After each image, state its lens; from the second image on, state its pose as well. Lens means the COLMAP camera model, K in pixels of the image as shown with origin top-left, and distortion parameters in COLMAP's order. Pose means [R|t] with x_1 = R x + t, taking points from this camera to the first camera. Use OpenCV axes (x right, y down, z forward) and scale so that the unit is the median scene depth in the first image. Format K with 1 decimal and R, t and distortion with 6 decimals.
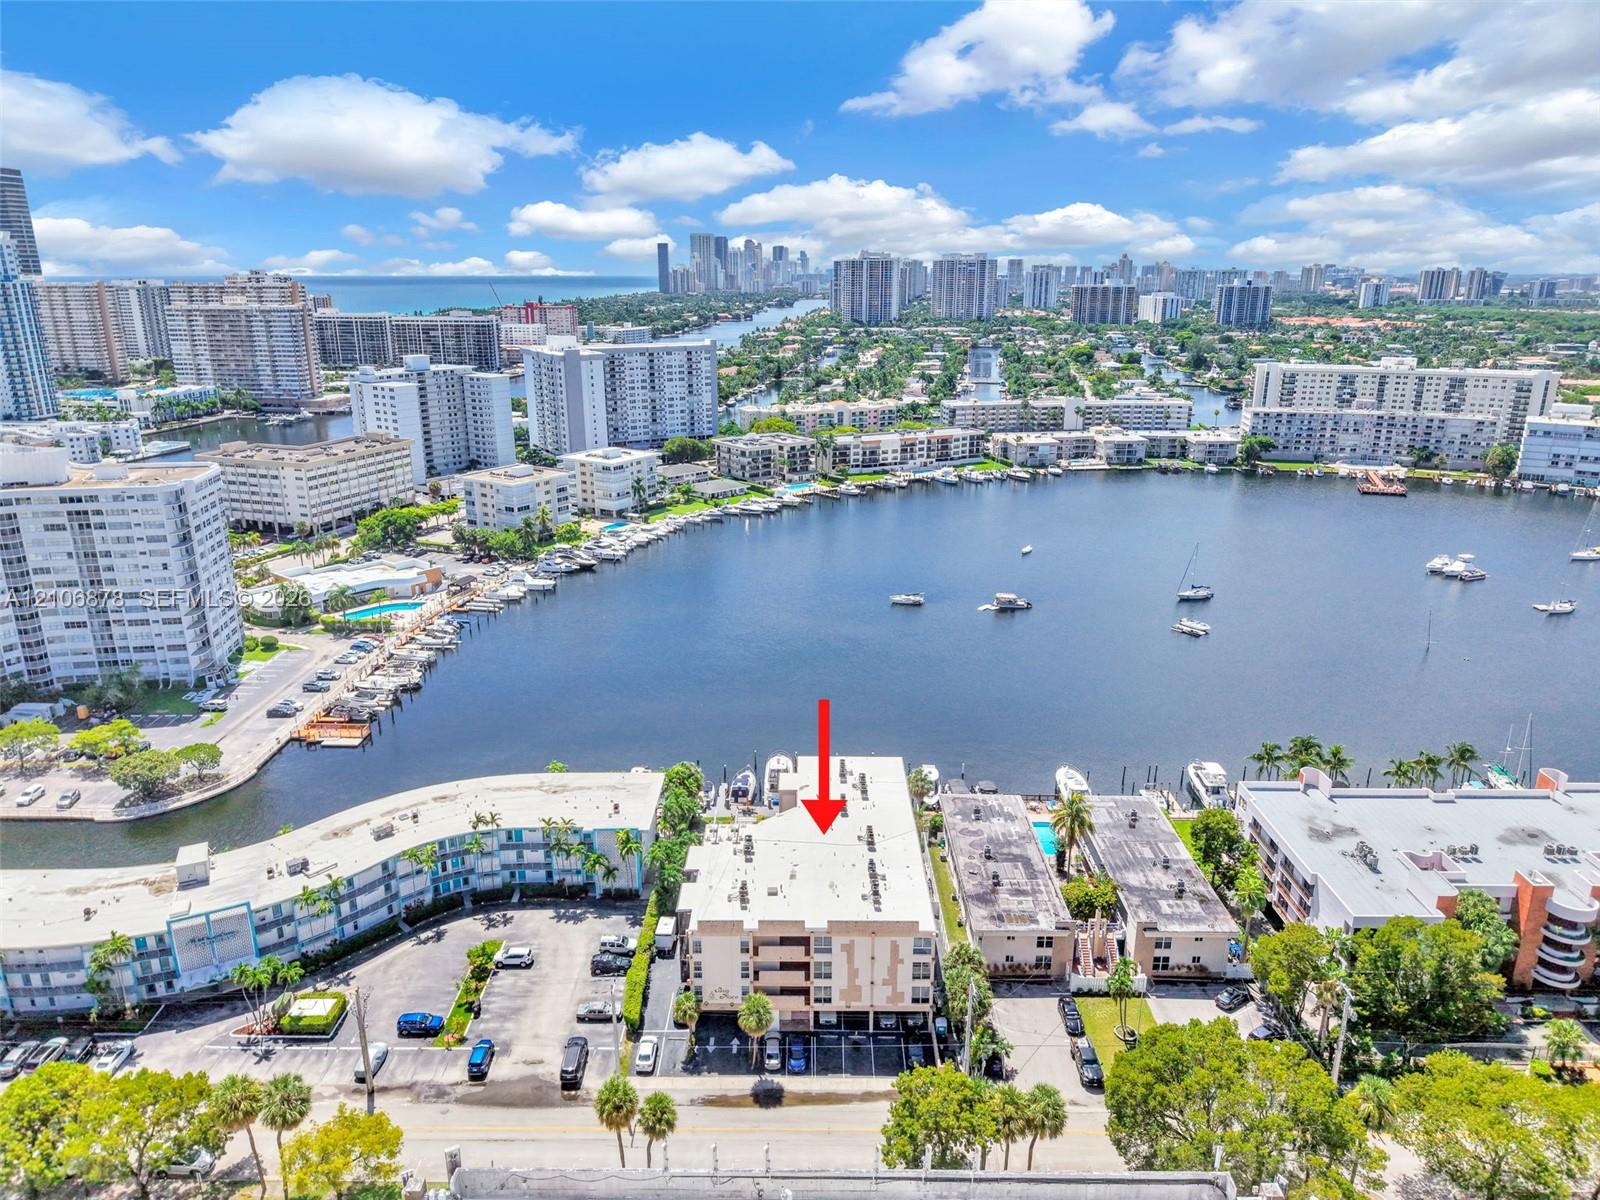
lens RADIAL K [[1057.3, 0, 800.0], [0, 1057.3, 600.0], [0, 0, 1]] dist [0.057301, -0.078549]
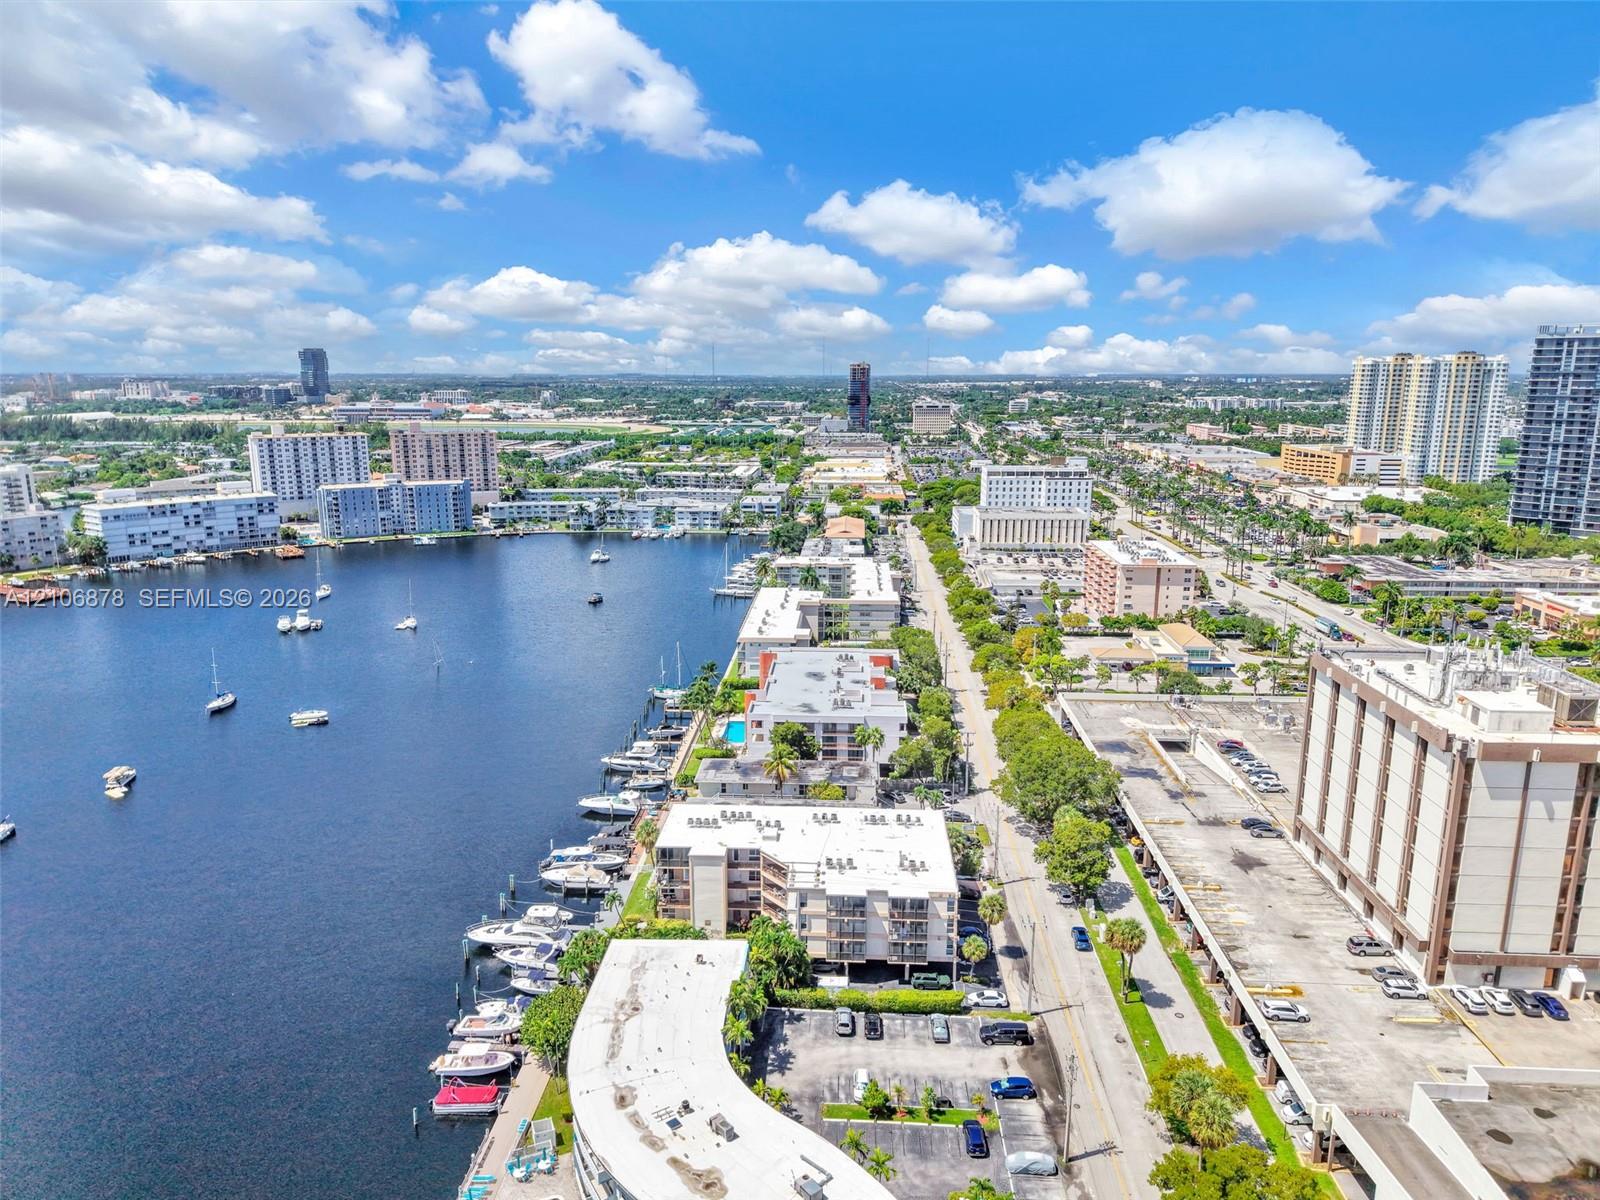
lens RADIAL K [[1057.3, 0, 800.0], [0, 1057.3, 600.0], [0, 0, 1]] dist [0.057301, -0.078549]
pose [[0.046418, -0.207857, 0.977057, -1.206840], [0.291956, 0.938226, 0.185726, -0.279956], [-0.955305, 0.276637, 0.104236, 0.926107]]
